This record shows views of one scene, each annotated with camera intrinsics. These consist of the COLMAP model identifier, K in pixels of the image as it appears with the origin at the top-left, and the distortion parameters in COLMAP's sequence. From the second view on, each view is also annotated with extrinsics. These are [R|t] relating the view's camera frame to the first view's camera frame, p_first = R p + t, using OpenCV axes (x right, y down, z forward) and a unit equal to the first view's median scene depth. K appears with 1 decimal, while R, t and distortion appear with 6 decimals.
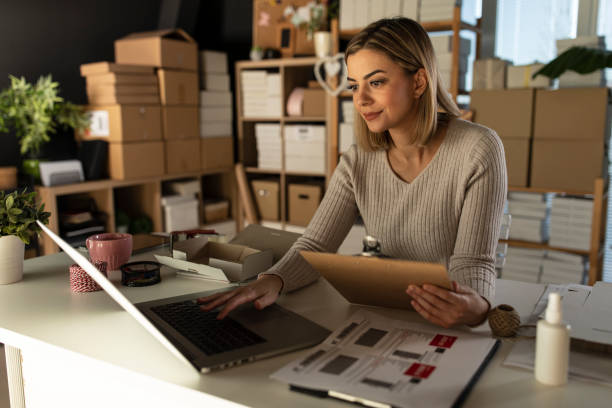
lens RADIAL K [[571.2, 0, 309.1], [0, 571.2, 205.6], [0, 0, 1]] dist [0.005566, 0.000000]
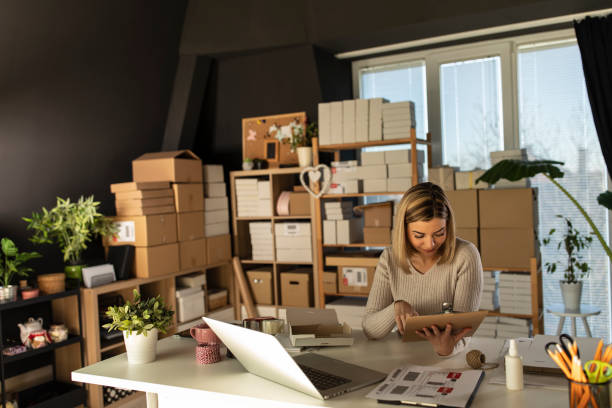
lens RADIAL K [[571.2, 0, 306.2], [0, 571.2, 209.3], [0, 0, 1]] dist [0.005566, 0.000000]
pose [[0.994962, -0.043383, 0.090381, -0.101364], [0.054659, 0.990488, -0.126279, -0.018665], [-0.084043, 0.130583, 0.987869, -0.218787]]
